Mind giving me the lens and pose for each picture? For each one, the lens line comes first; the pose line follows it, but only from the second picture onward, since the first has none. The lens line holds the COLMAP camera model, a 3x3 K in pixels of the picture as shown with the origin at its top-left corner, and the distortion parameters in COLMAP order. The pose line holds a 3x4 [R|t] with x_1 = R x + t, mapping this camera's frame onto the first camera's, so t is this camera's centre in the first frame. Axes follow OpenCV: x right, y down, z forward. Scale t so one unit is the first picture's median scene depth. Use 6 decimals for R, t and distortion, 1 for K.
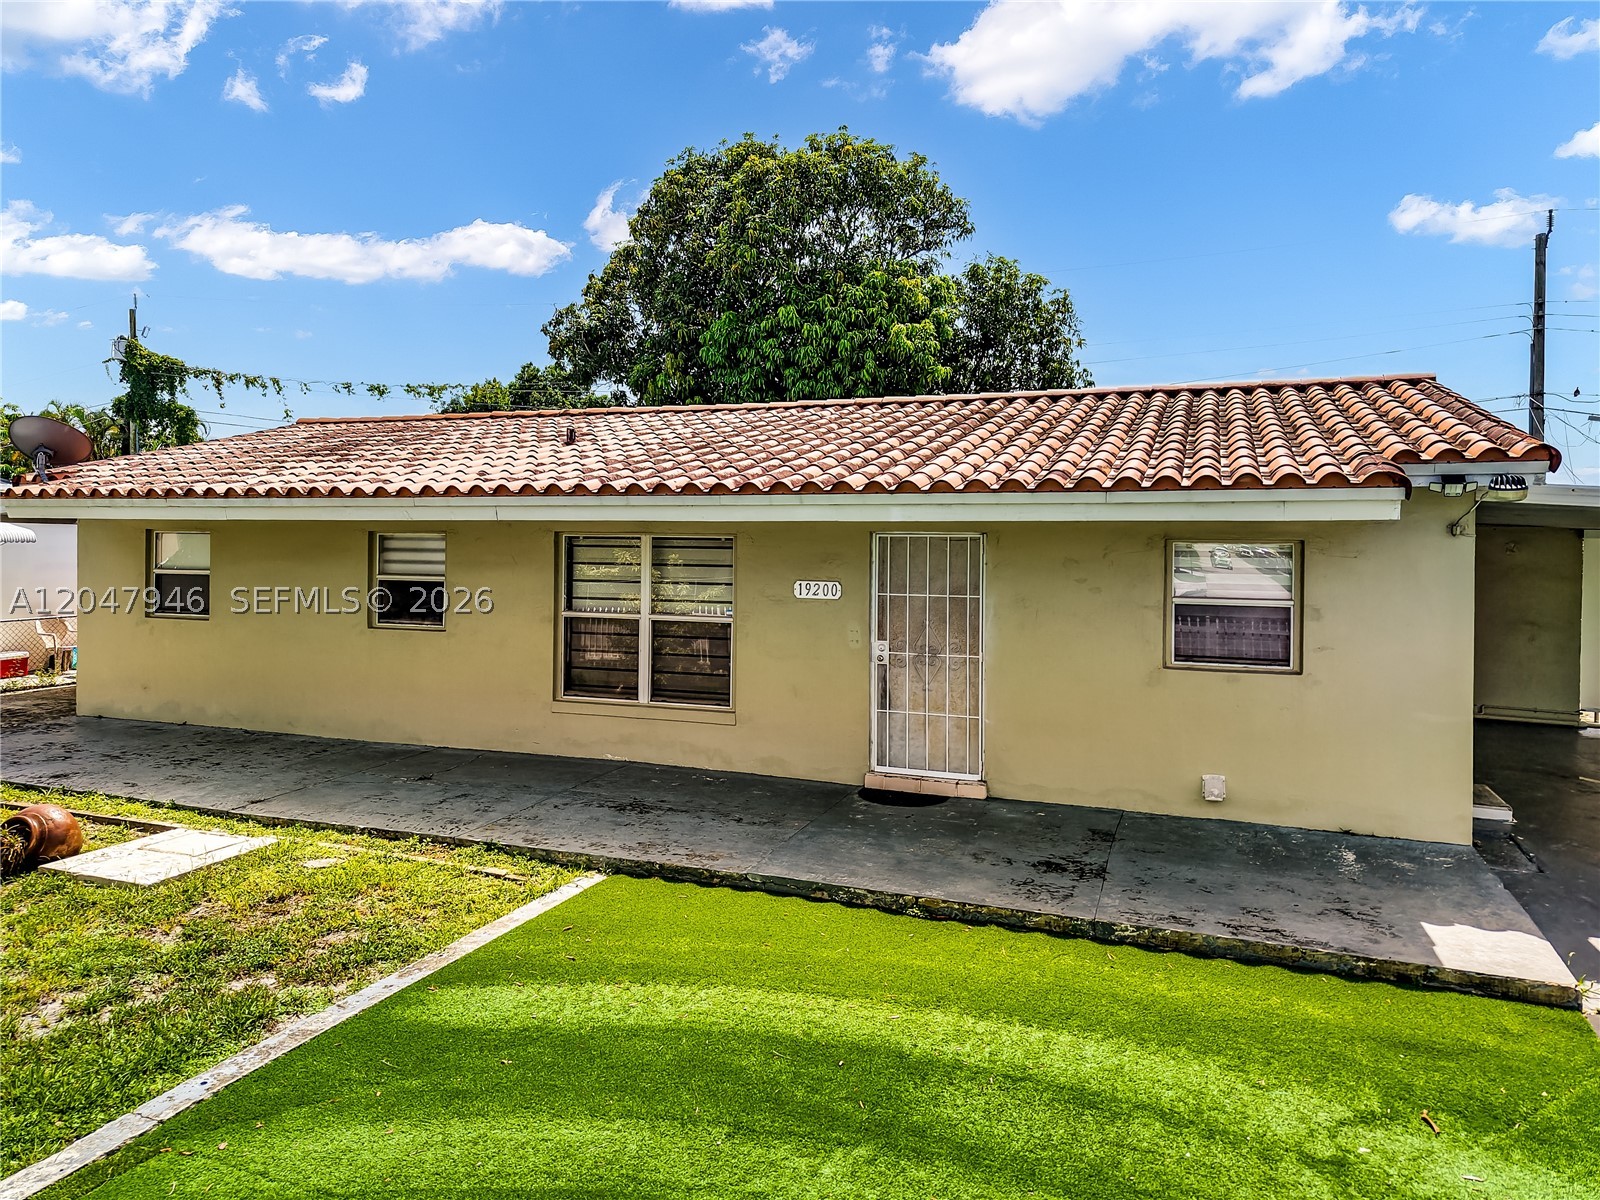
lens RADIAL K [[1113.8, 0, 788.9], [0, 1113.8, 545.6], [0, 0, 1]] dist [-0.004383, 0.001818]
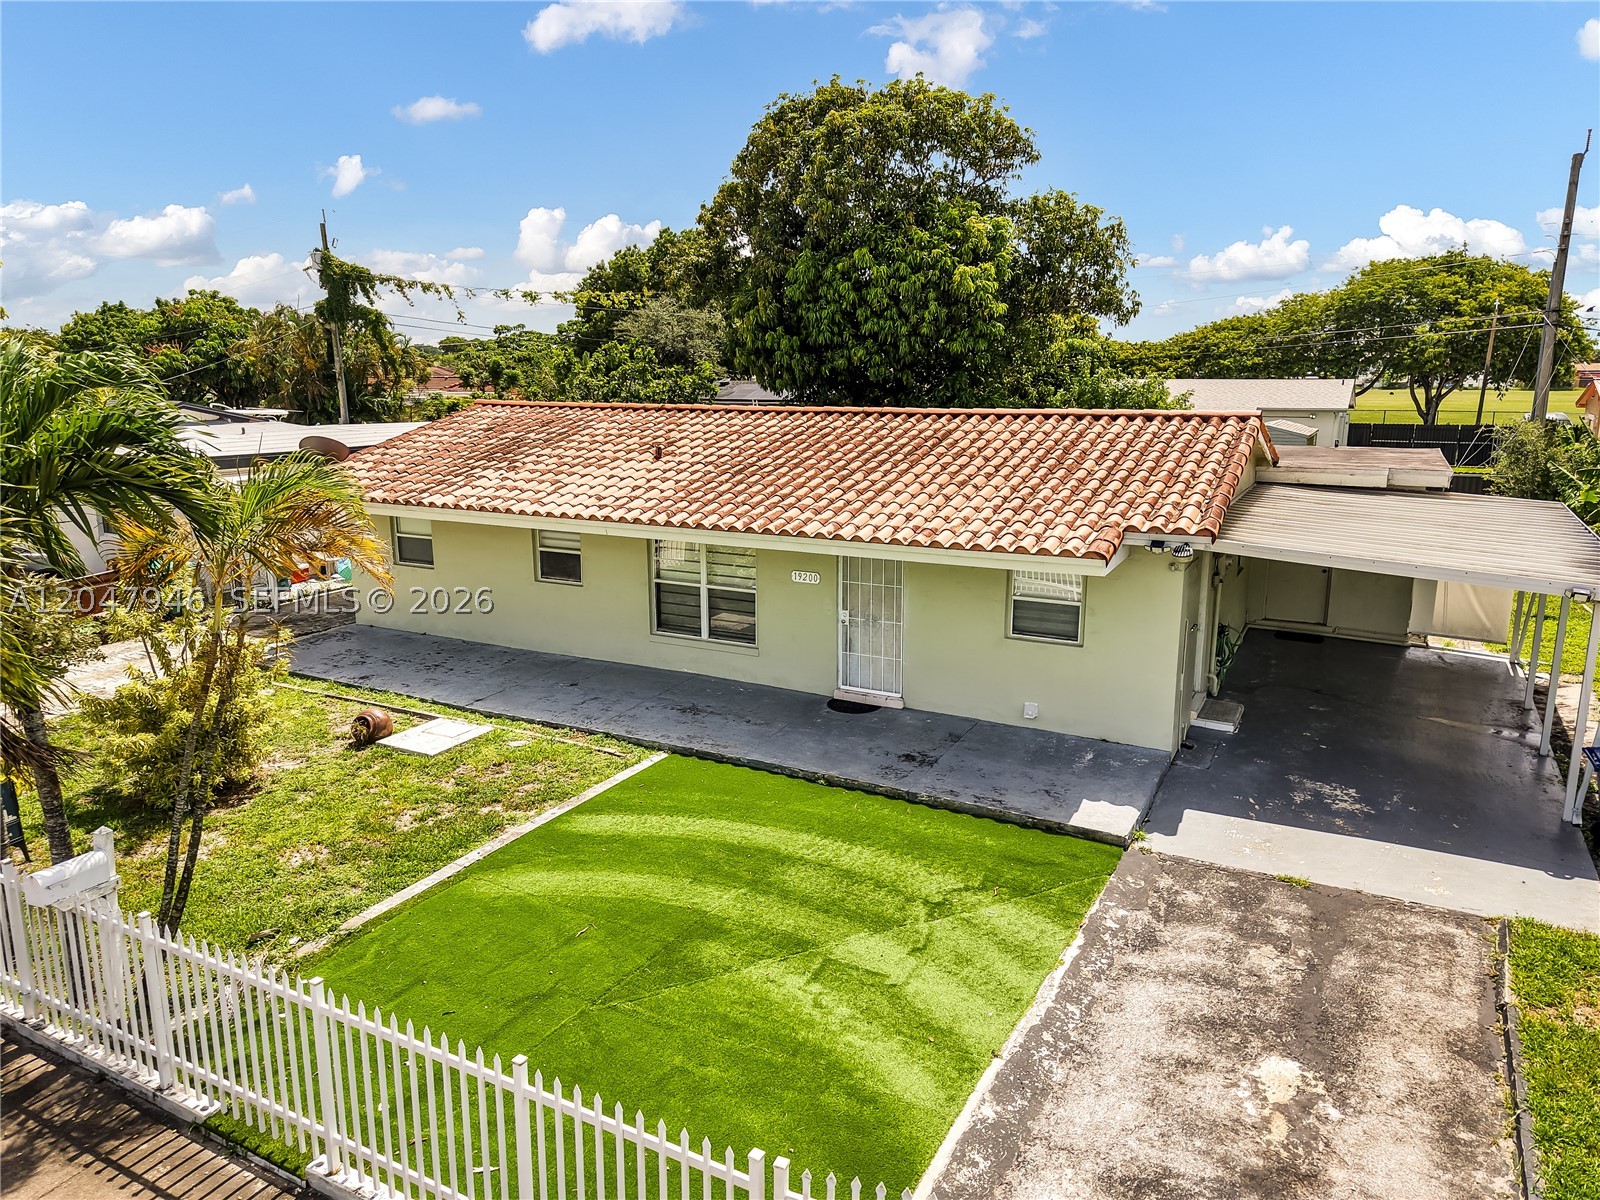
lens RADIAL K [[1087.9, 0, 791.3], [0, 1087.9, 603.2], [0, 0, 1]] dist [0.005454, 0.000353]
pose [[0.991025, 0.011521, -0.133180, 0.269704], [0.017087, 0.977189, 0.211684, -0.318556], [0.132581, -0.212060, 0.968222, -0.645162]]
